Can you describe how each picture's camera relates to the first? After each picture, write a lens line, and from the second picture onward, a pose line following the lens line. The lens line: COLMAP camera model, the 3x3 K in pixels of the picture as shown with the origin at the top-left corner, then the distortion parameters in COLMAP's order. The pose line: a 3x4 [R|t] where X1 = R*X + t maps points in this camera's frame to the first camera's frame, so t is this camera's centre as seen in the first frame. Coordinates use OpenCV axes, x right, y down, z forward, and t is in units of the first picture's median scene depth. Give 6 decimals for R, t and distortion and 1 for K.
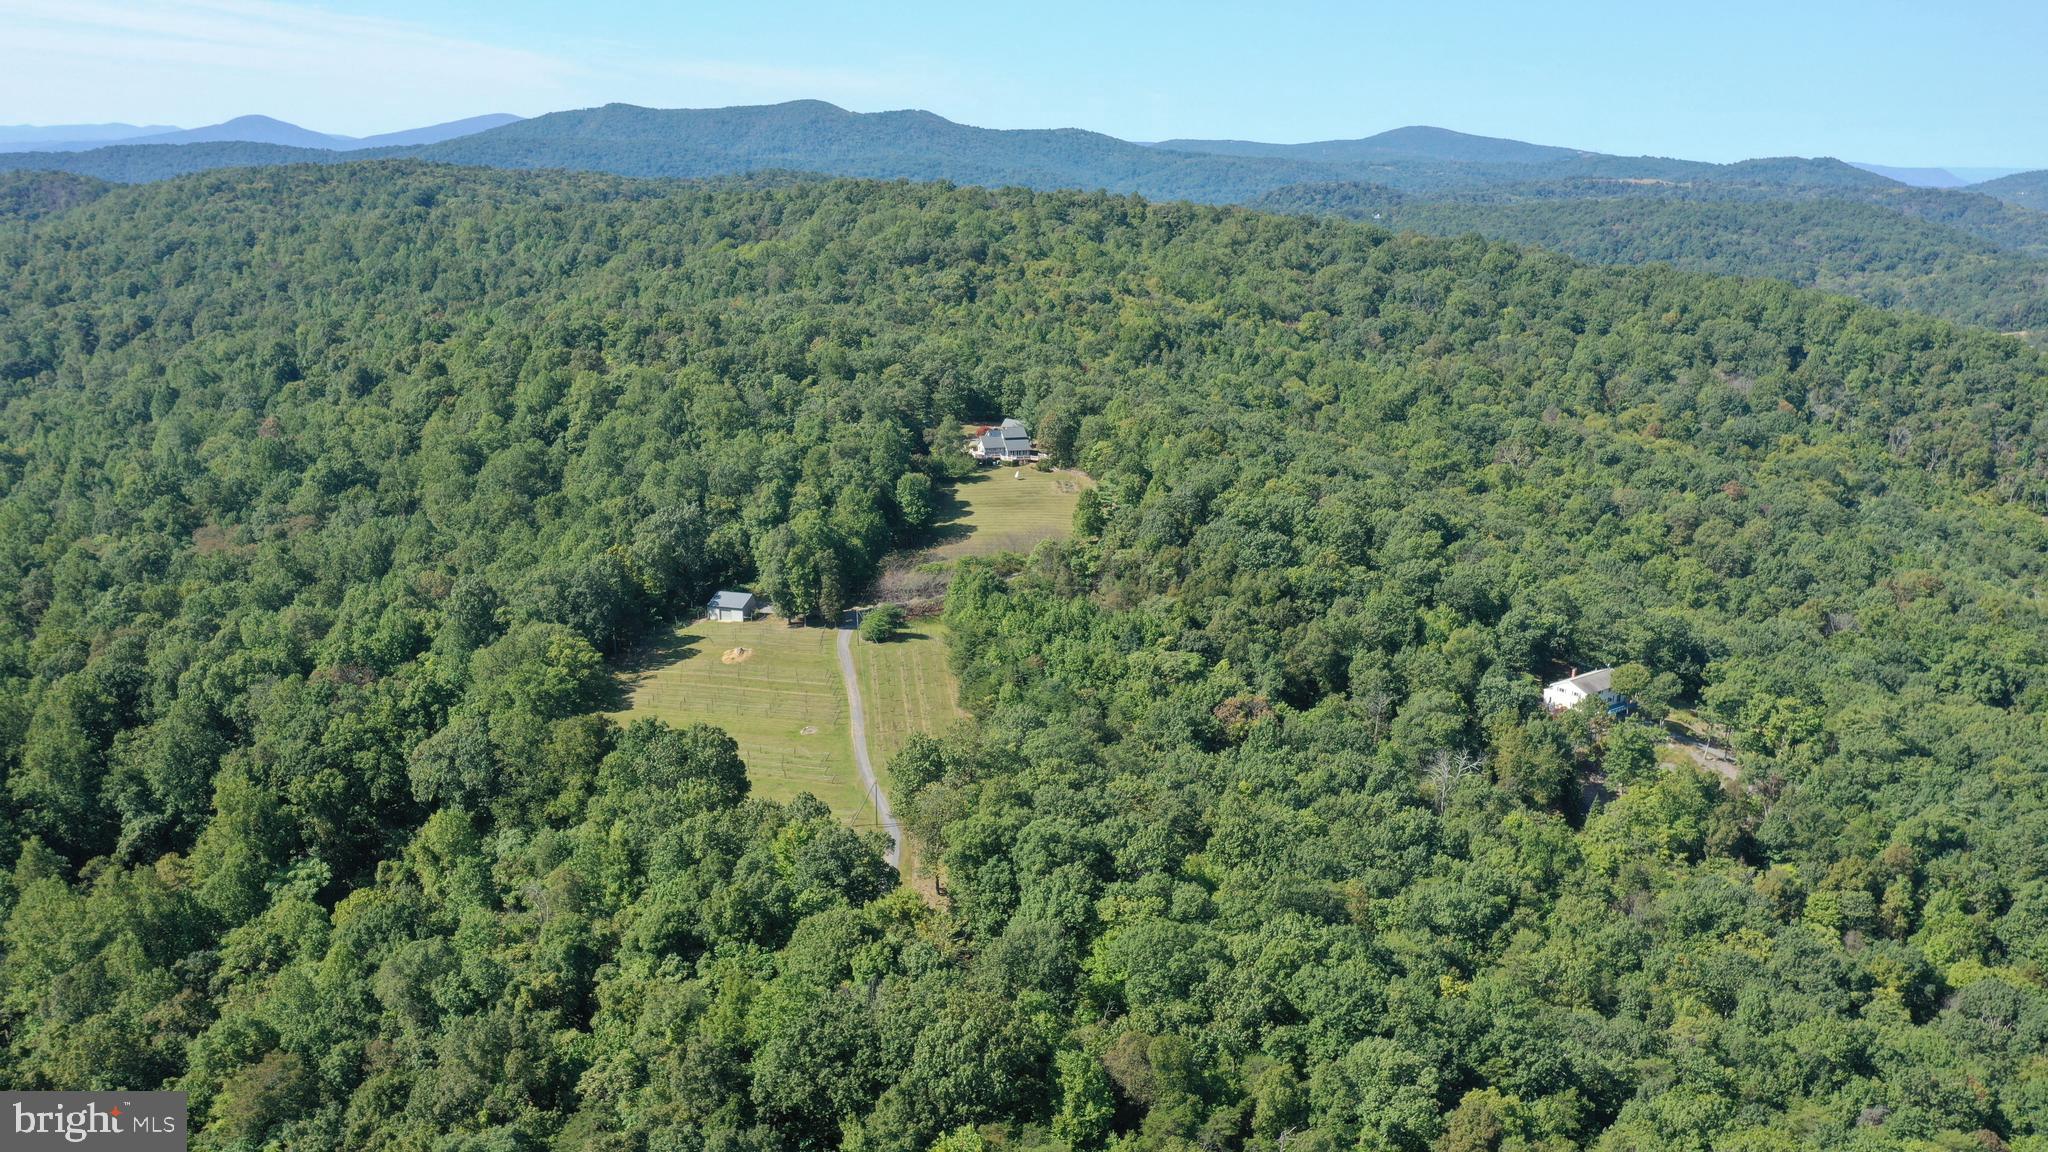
lens RADIAL K [[1639.7, 0, 1031.7], [0, 1639.7, 576.4], [0, 0, 1]] dist [0.010065, 0.016069]
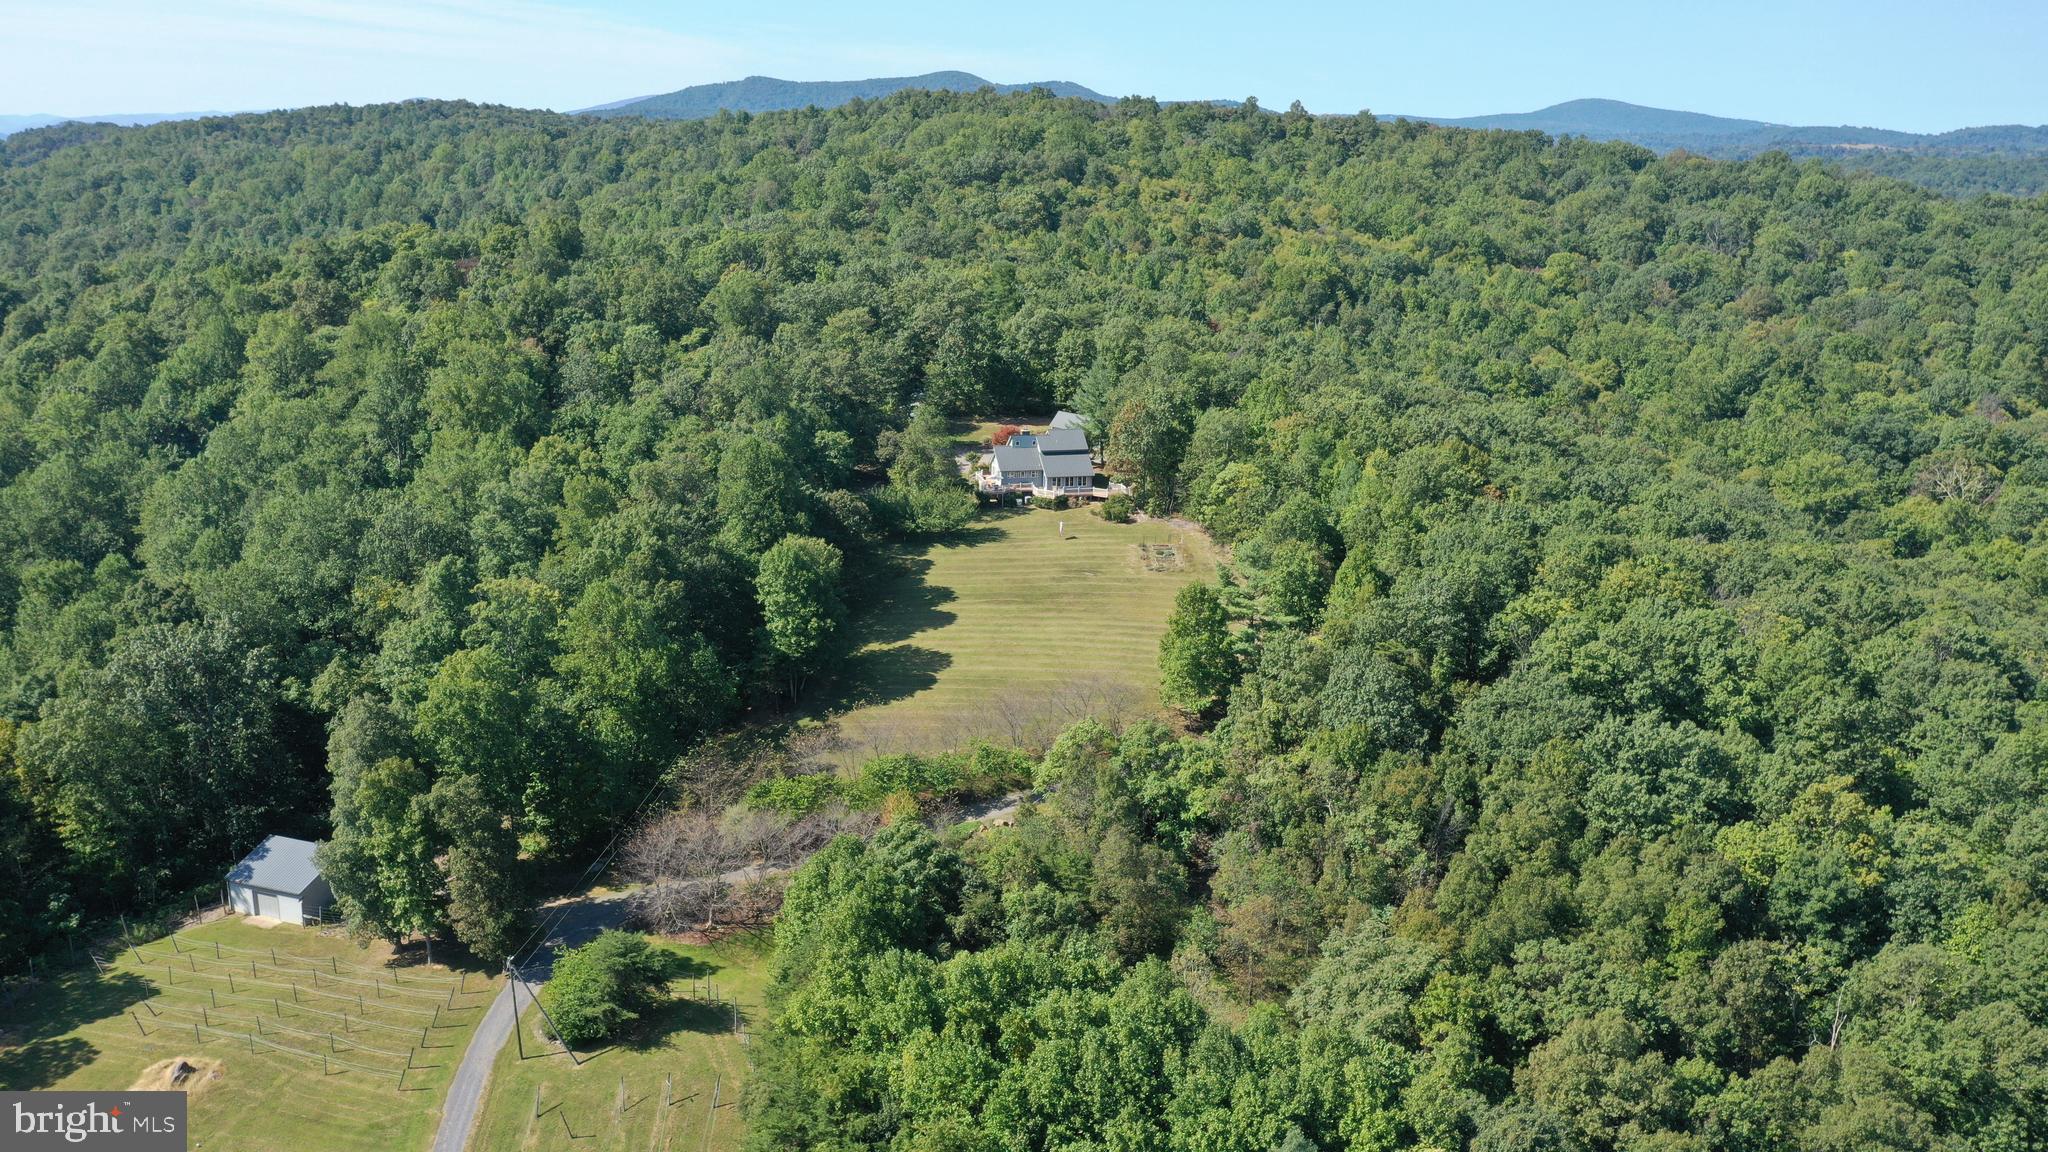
lens RADIAL K [[1639.7, 0, 1031.7], [0, 1639.7, 576.4], [0, 0, 1]] dist [0.010065, 0.016069]
pose [[0.996016, 0.019878, -0.086934, 0.019382], [-0.018953, 0.999755, 0.011454, -0.040558], [0.087140, -0.009761, 0.996148, 0.390585]]
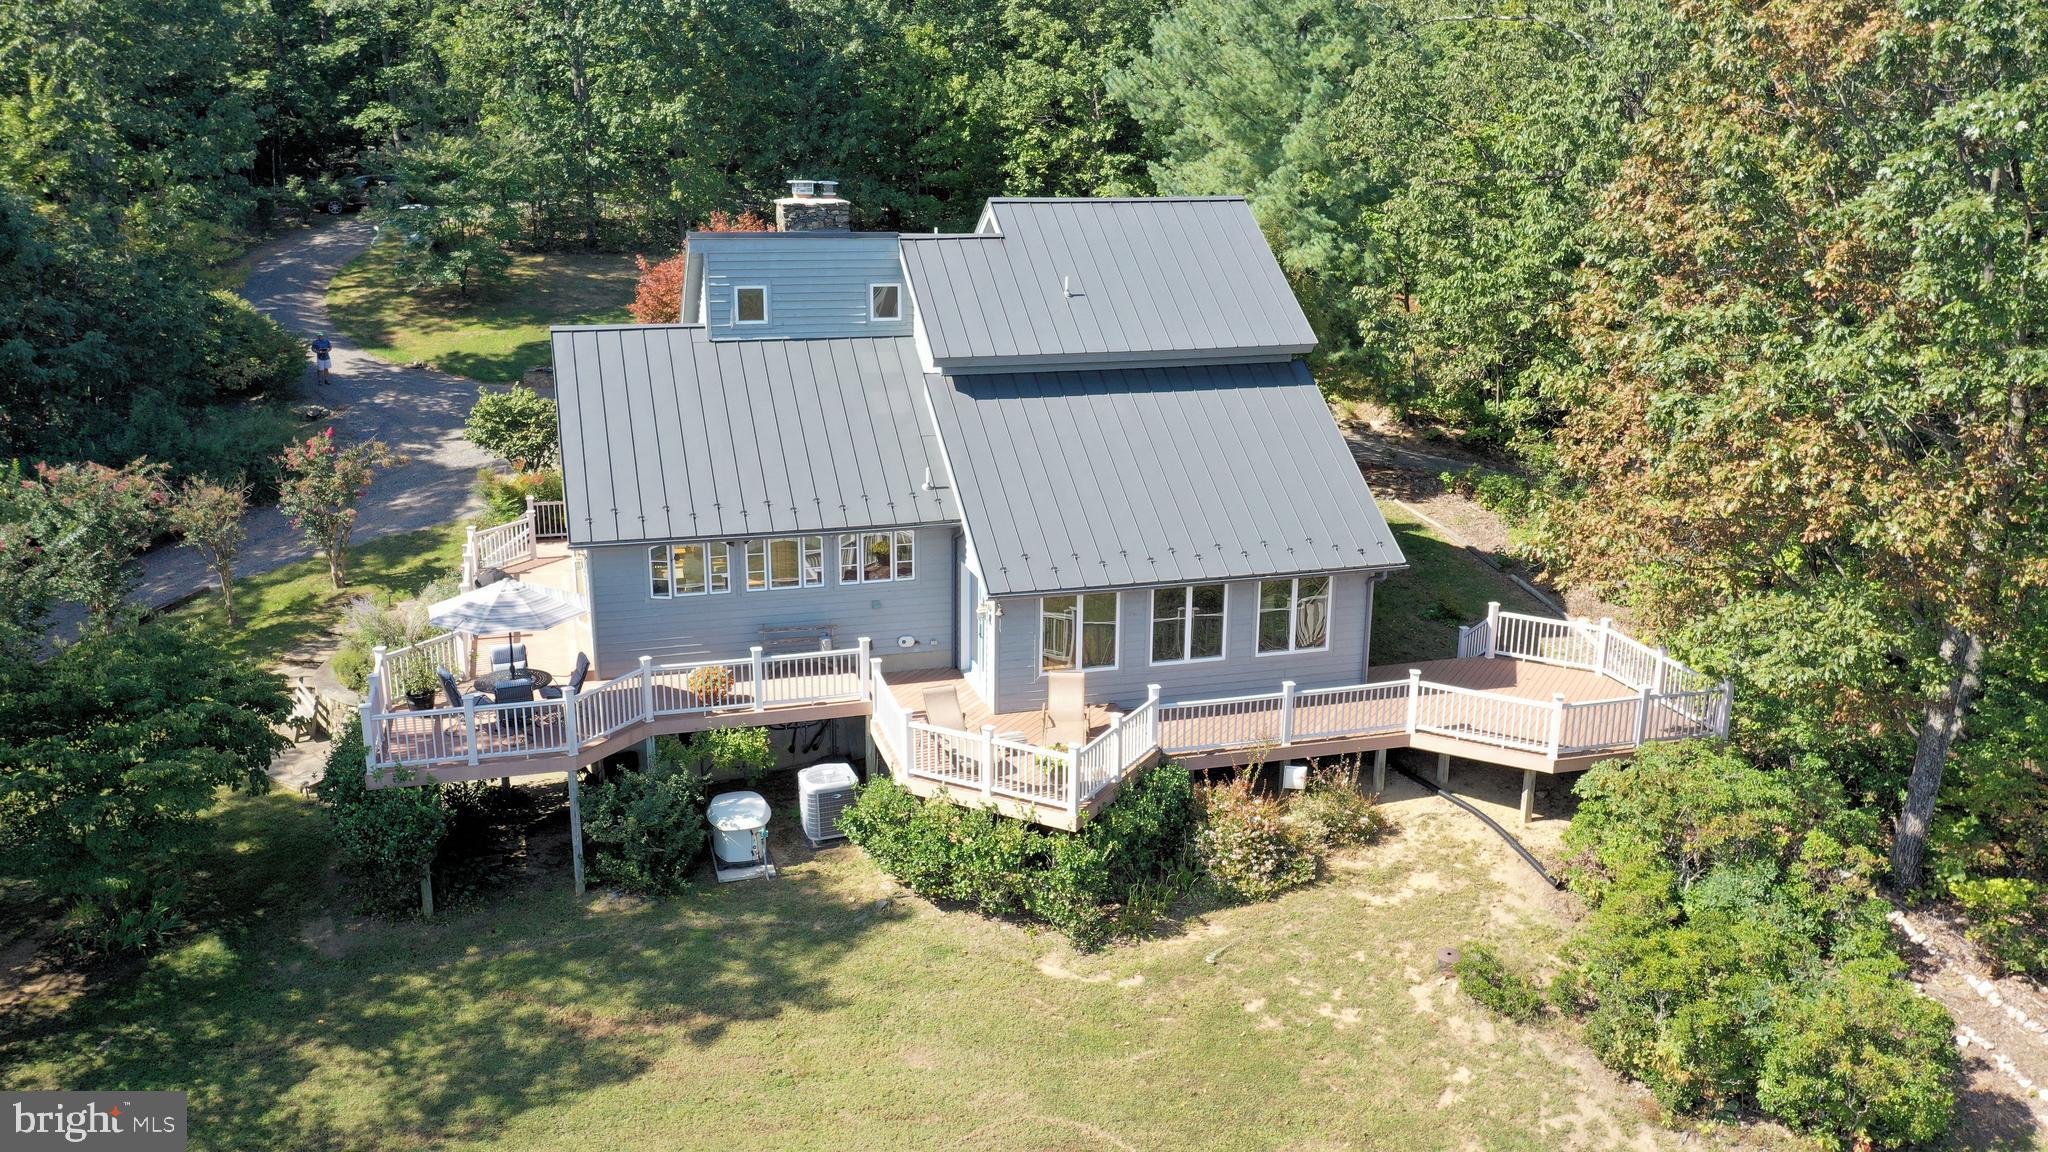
lens RADIAL K [[1639.7, 0, 1031.7], [0, 1639.7, 576.4], [0, 0, 1]] dist [0.010065, 0.016069]
pose [[0.999265, 0.011723, -0.036491, -0.008999], [-0.010762, 0.999593, 0.026414, -0.061353], [0.036786, -0.026002, 0.998985, 0.737387]]
